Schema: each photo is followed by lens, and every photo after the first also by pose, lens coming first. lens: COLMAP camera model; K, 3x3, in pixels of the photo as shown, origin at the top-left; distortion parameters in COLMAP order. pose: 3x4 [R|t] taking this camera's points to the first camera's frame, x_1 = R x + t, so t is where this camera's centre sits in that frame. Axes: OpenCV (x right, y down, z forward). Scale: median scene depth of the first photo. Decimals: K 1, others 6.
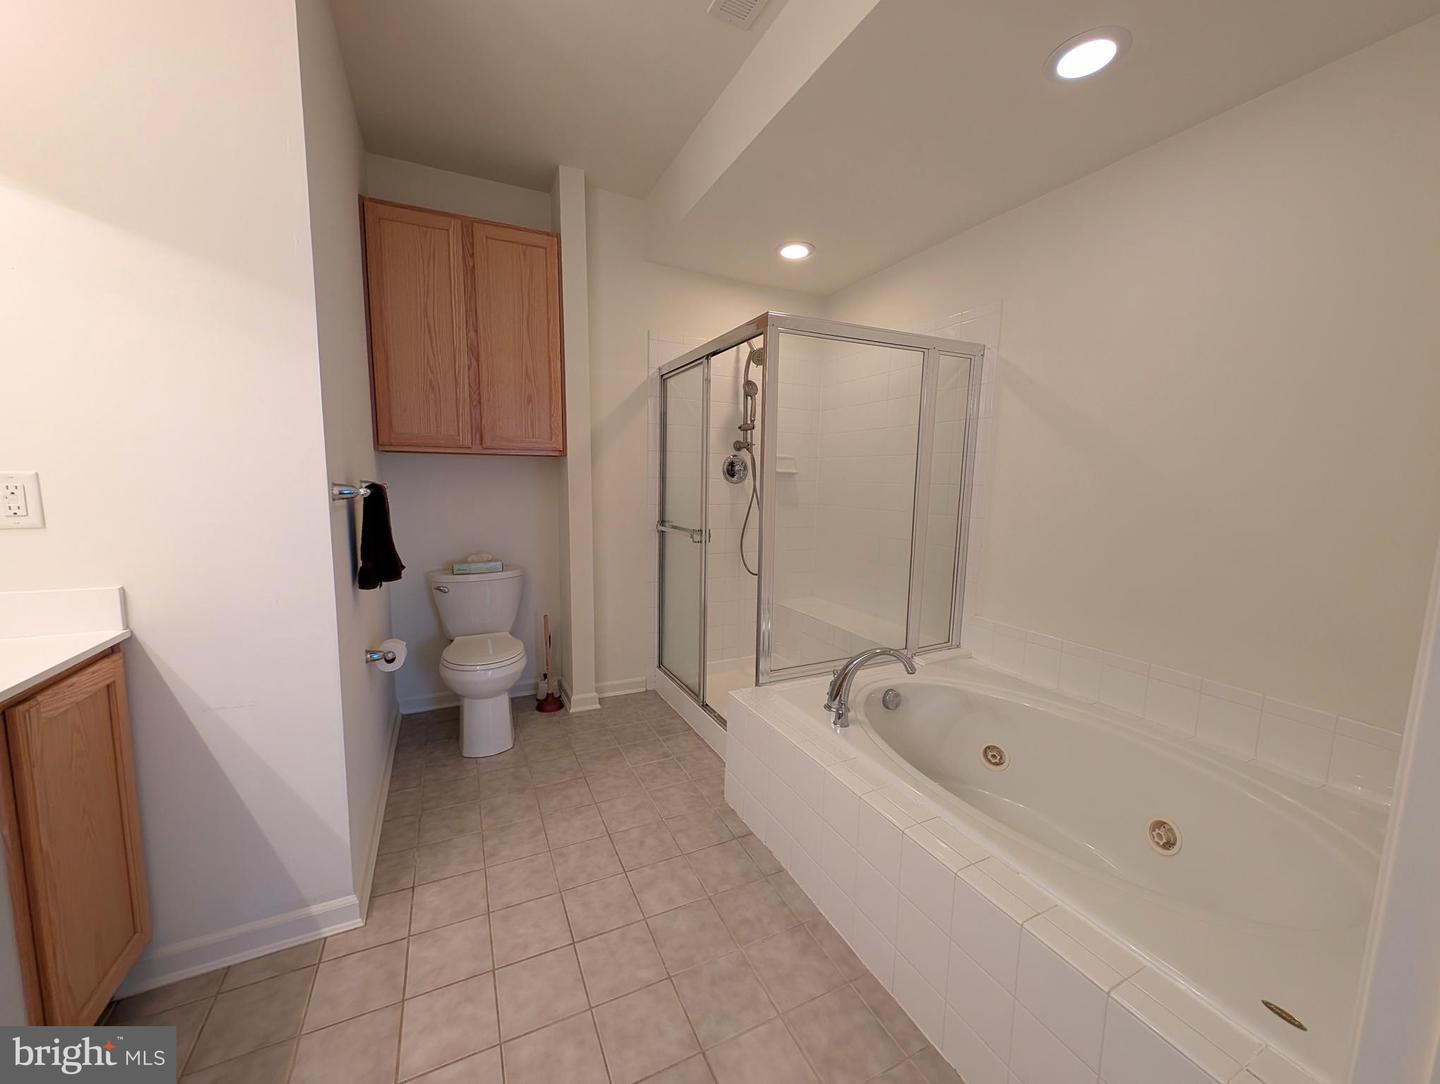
lens RADIAL K [[550.2, 0, 716.0], [0, 550.2, 540.1], [0, 0, 1]] dist [0.033286, -0.011800]
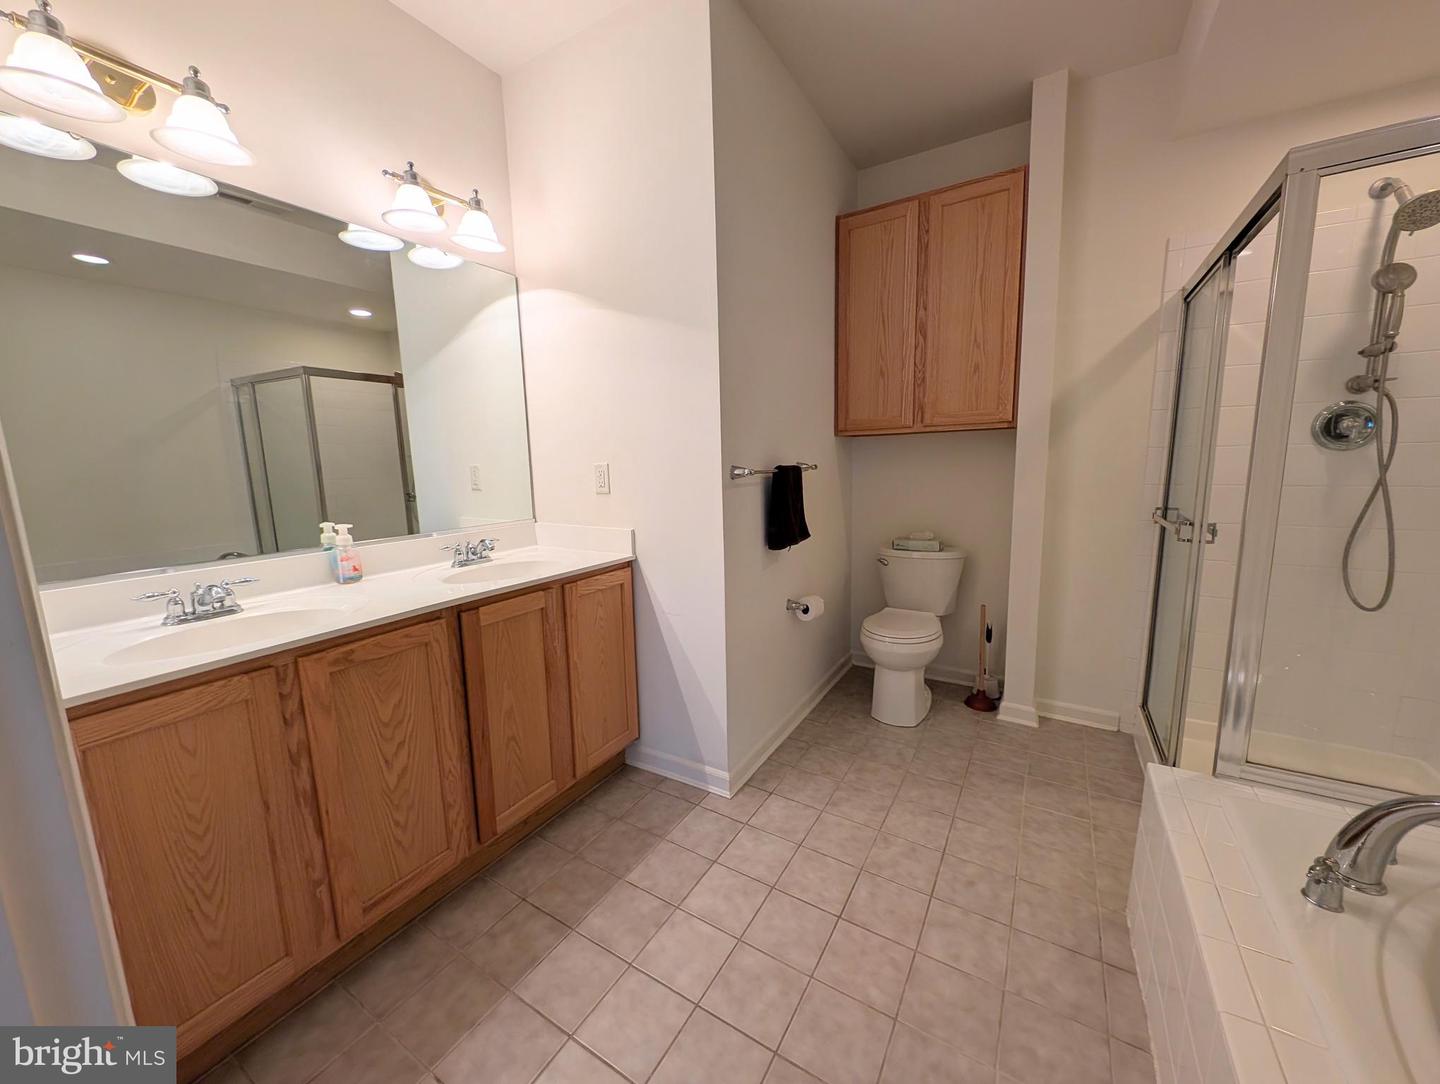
lens RADIAL K [[550.2, 0, 716.0], [0, 550.2, 540.1], [0, 0, 1]] dist [0.033286, -0.011800]
pose [[0.545346, 0.097031, -0.832576, 0.245889], [-0.065254, 0.995177, 0.073239, -0.011197], [0.835667, 0.014388, 0.549048, 0.152776]]
